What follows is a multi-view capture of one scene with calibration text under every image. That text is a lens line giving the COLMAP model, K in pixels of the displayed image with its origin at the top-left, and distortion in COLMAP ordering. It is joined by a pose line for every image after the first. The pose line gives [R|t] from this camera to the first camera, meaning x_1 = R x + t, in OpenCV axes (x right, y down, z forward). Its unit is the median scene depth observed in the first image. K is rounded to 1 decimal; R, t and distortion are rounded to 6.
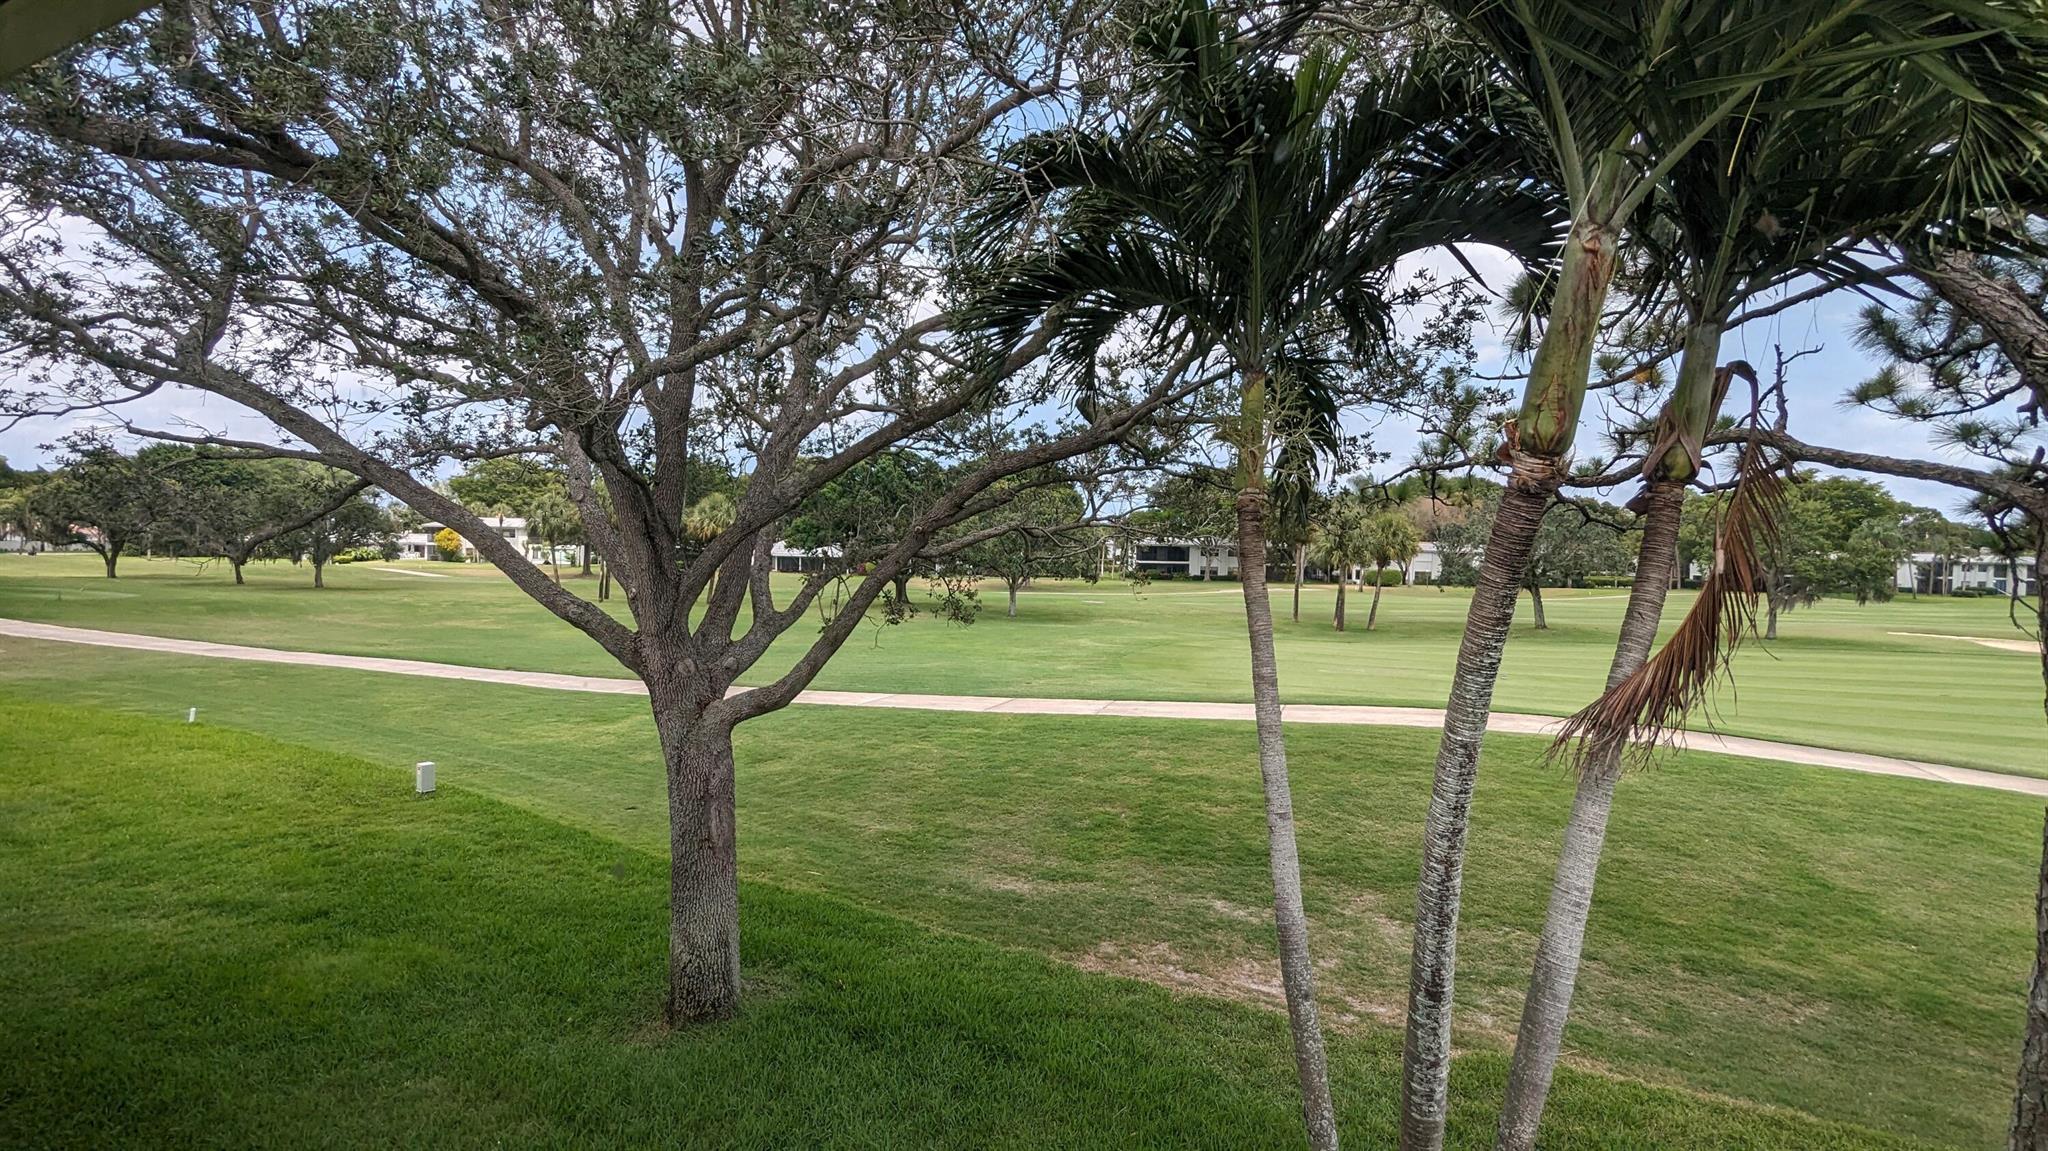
lens RADIAL K [[966.3, 0, 1015.5], [0, 966.3, 573.0], [0, 0, 1]] dist [-0.000807, 0.001024]
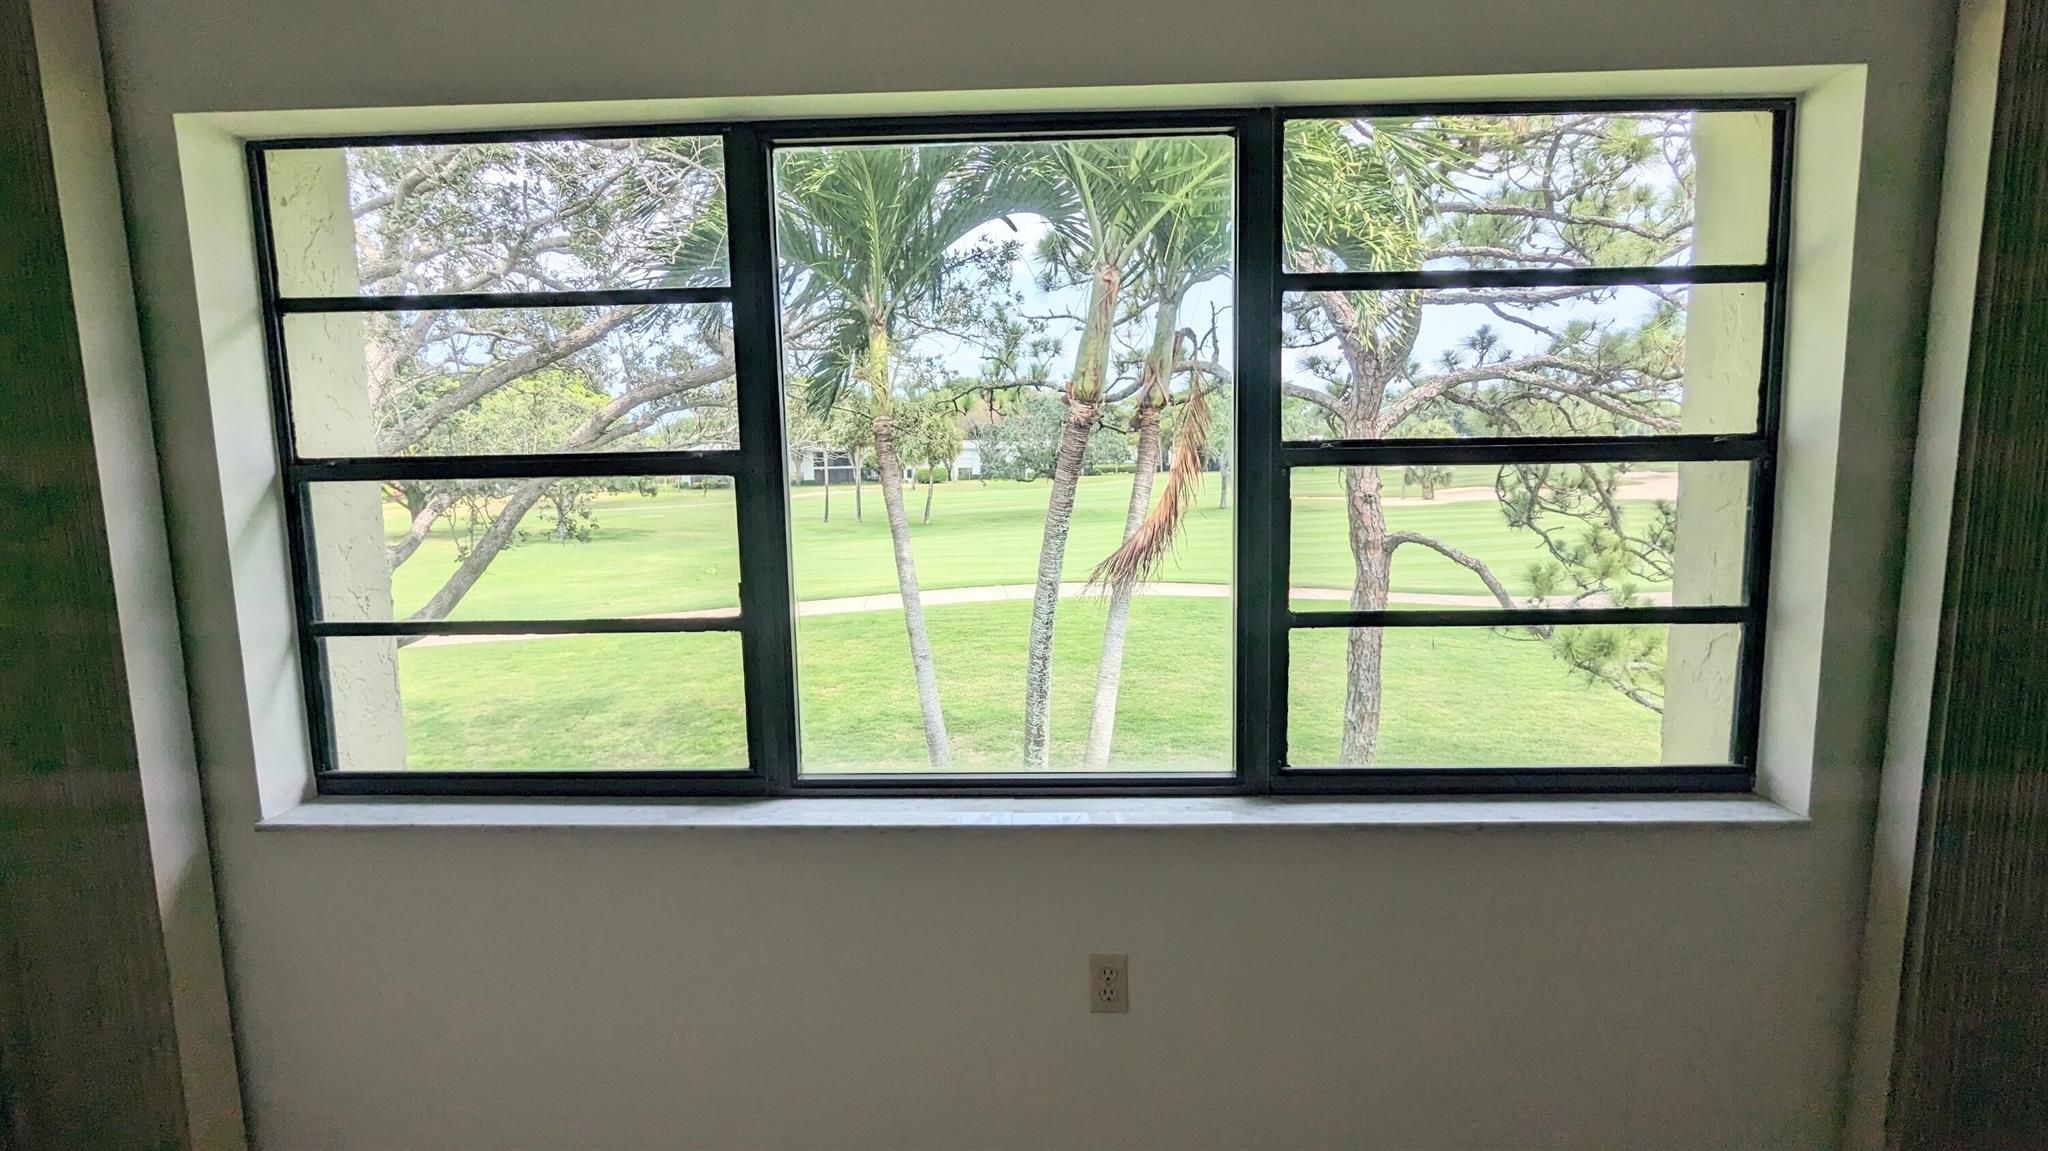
lens RADIAL K [[965.3, 0, 1011.0], [0, 965.3, 579.0], [0, 0, 1]] dist [-0.004346, -0.000568]
pose [[0.900065, -0.096197, 0.425006, -0.111344], [0.051331, 0.991944, 0.115811, -0.007448], [-0.432723, -0.082422, 0.897751, -0.166293]]
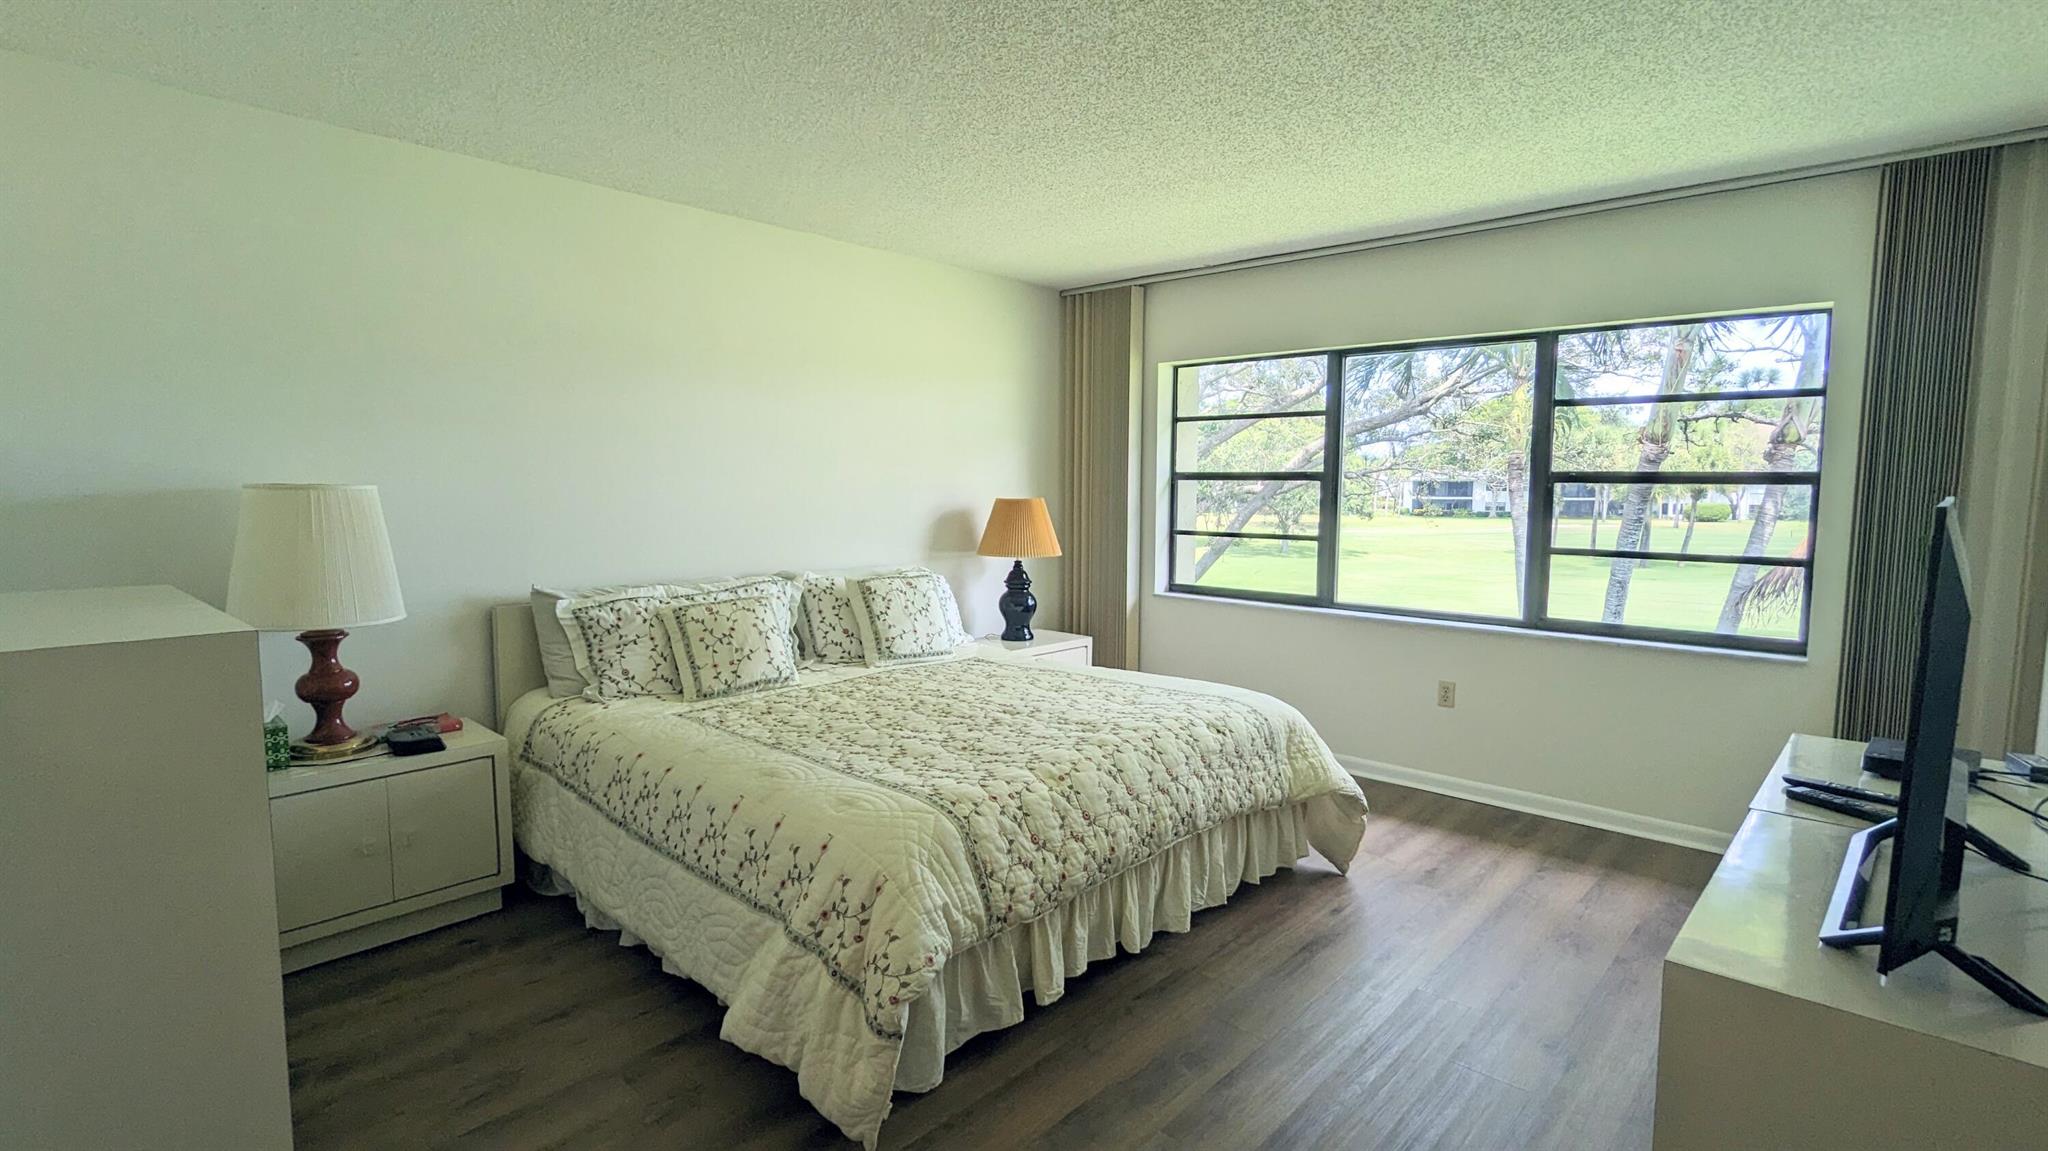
lens RADIAL K [[966.3, 0, 1018.2], [0, 966.3, 566.4], [0, 0, 1]] dist [-0.000807, 0.001024]
pose [[0.966106, 0.005852, -0.258080, -0.098128], [0.008446, 0.998491, 0.054257, 0.008755], [0.258009, -0.054598, 0.964599, -0.531447]]
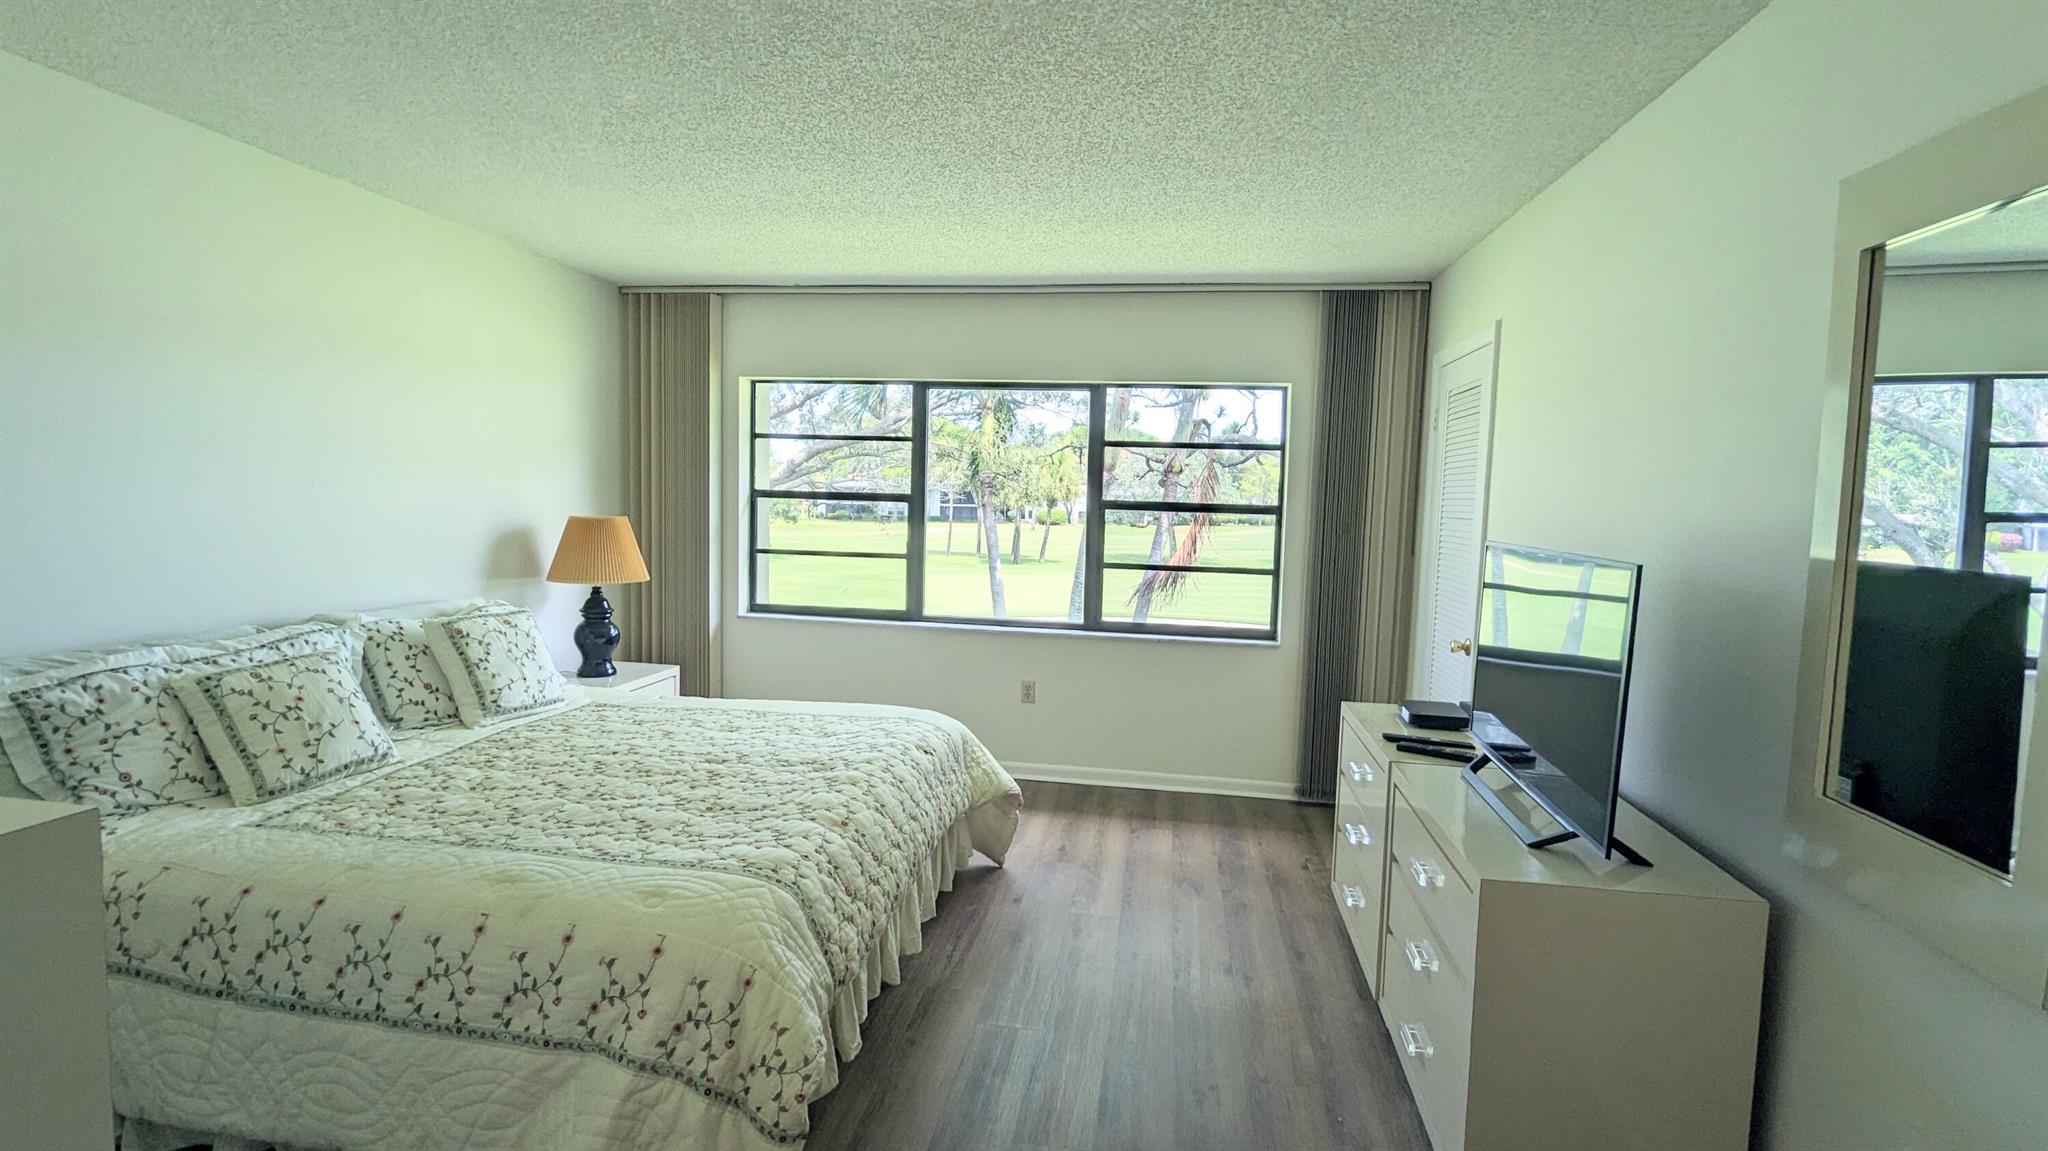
lens RADIAL K [[965.3, 0, 1014.5], [0, 965.3, 567.2], [0, 0, 1]] dist [-0.004346, -0.000568]
pose [[0.947811, -0.020081, 0.318199, -0.200548], [0.002445, 0.998443, 0.055726, -0.001887], [-0.318823, -0.052040, 0.946385, -0.529725]]
